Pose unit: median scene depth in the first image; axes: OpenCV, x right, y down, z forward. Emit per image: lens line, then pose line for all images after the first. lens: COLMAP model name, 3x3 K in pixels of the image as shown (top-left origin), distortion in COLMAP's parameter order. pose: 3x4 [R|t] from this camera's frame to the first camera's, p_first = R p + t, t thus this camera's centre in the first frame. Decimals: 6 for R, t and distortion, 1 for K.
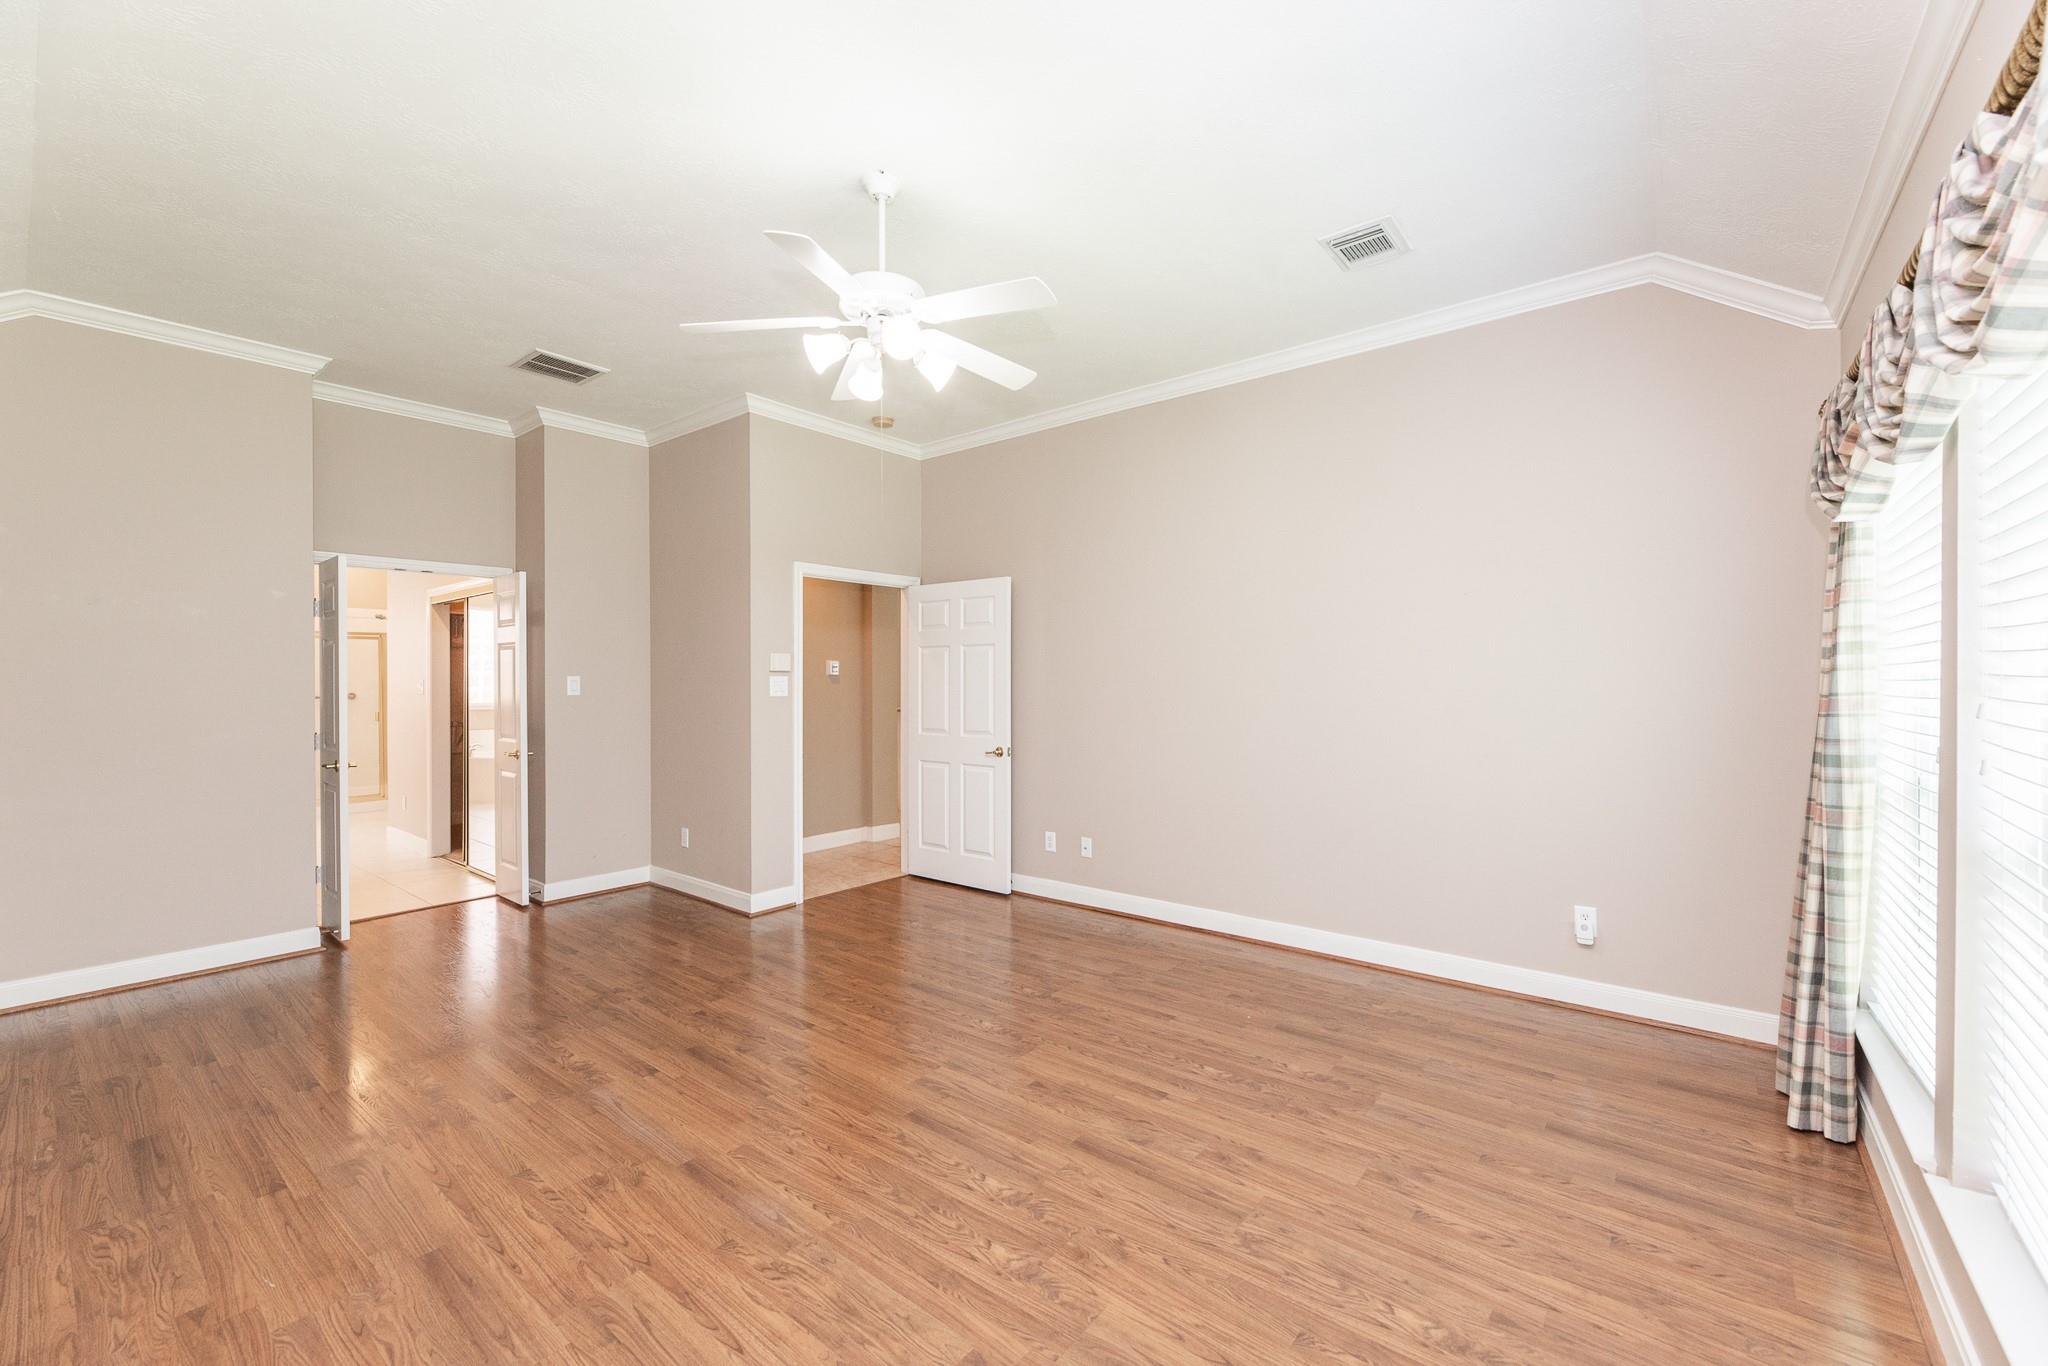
lens RADIAL K [[823.6, 0, 1027.2], [0, 823.6, 683.6], [0, 0, 1]] dist [-0.003013, 0.000451]
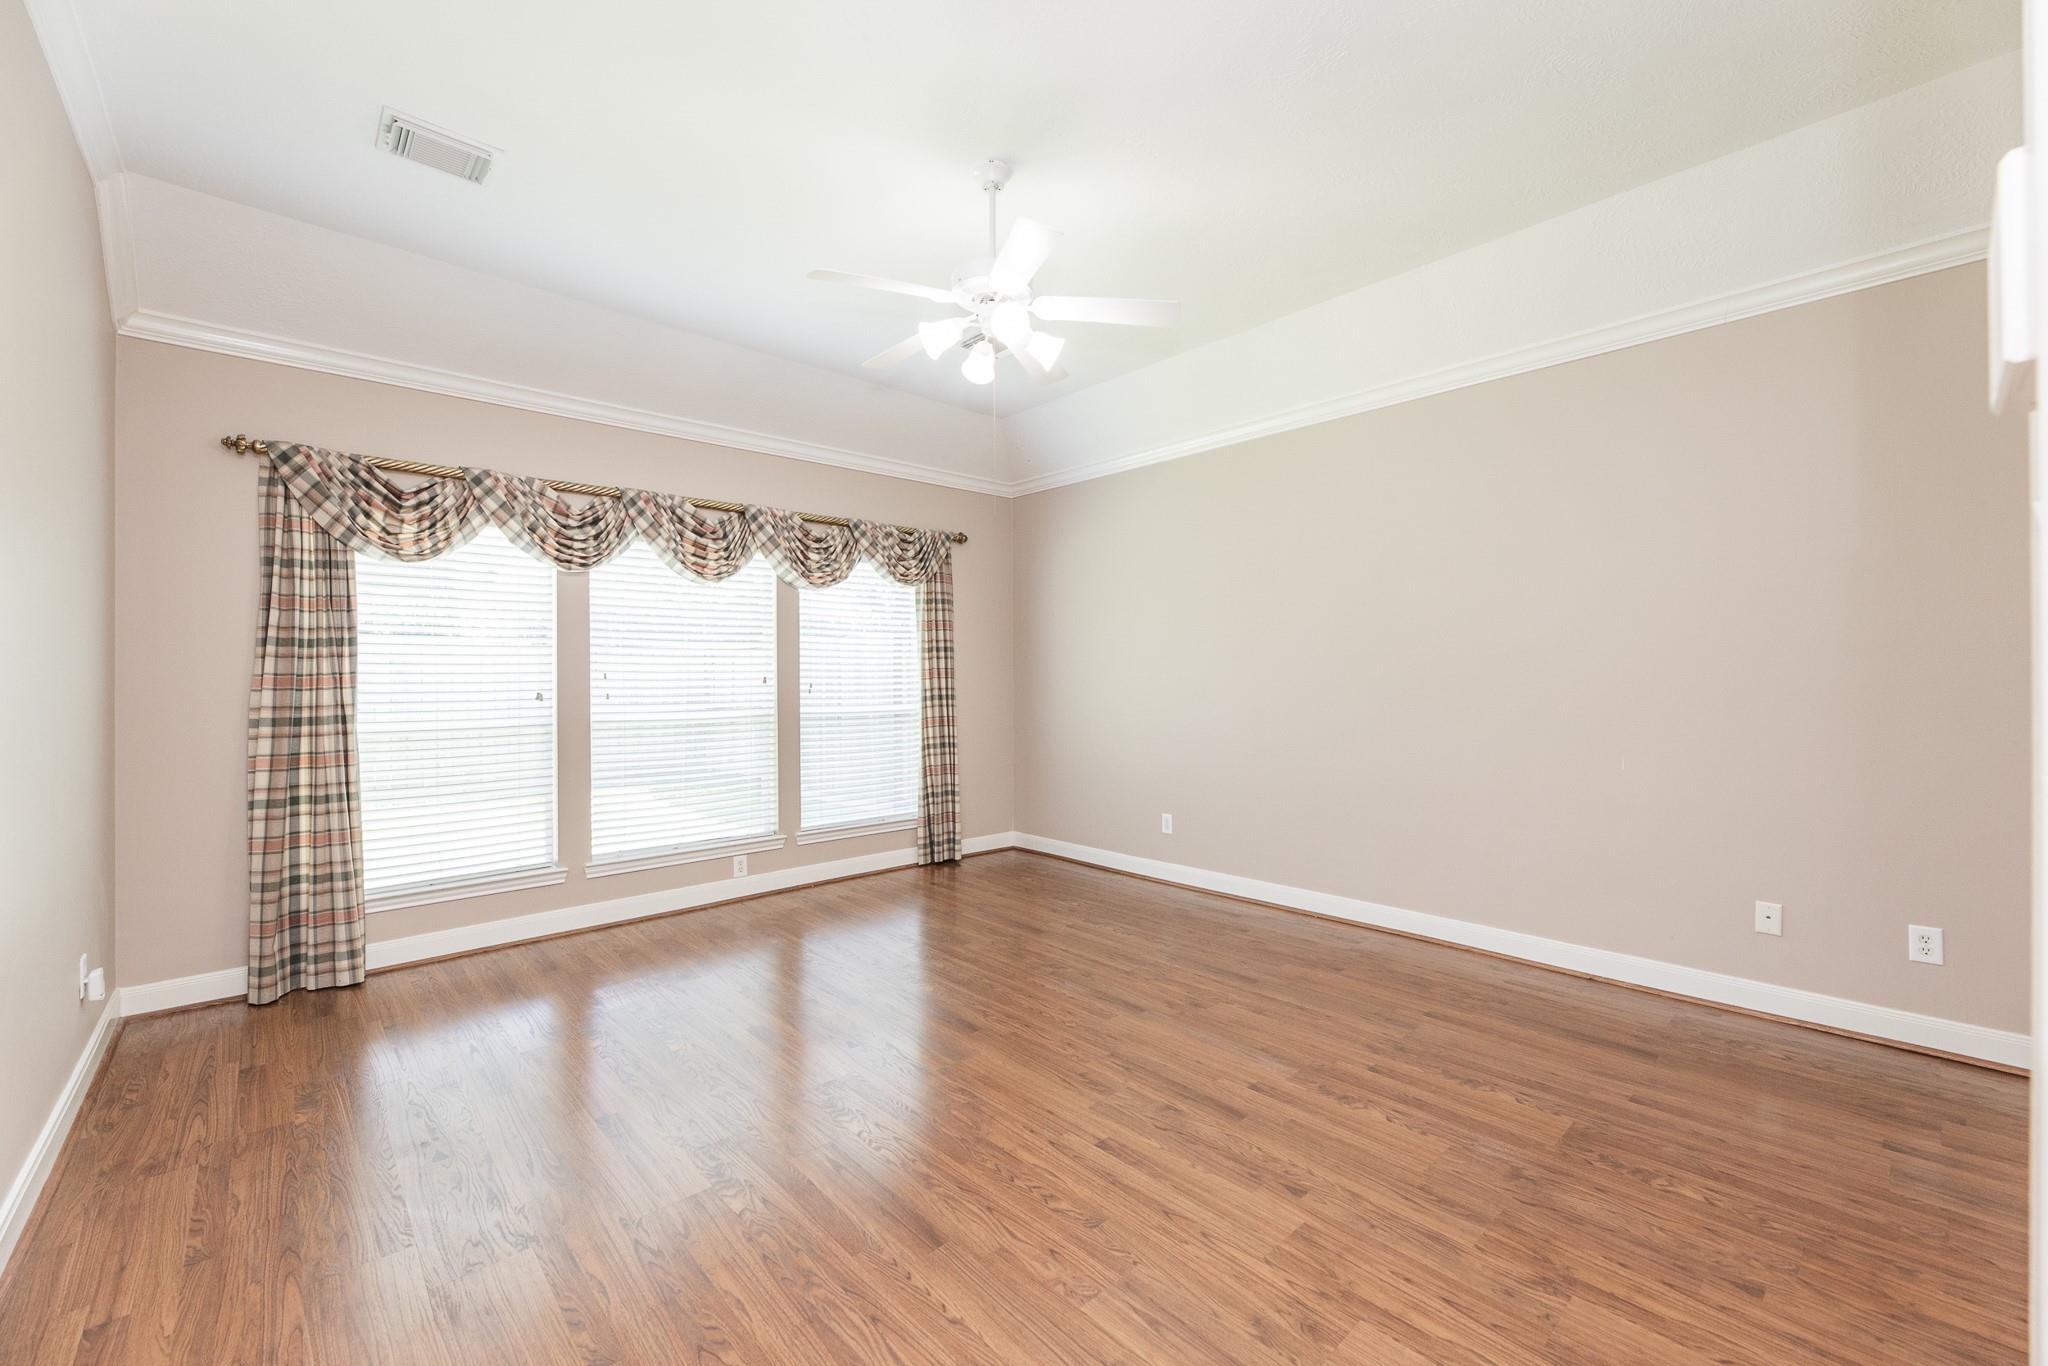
lens RADIAL K [[823.6, 0, 1016.7], [0, 823.6, 681.7], [0, 0, 1]] dist [-0.003013, 0.000451]
pose [[-0.987221, 0.003197, 0.159325, -0.338024], [0.004799, 0.999942, 0.009676, 0.025489], [-0.159284, 0.010317, -0.987179, 1.872822]]
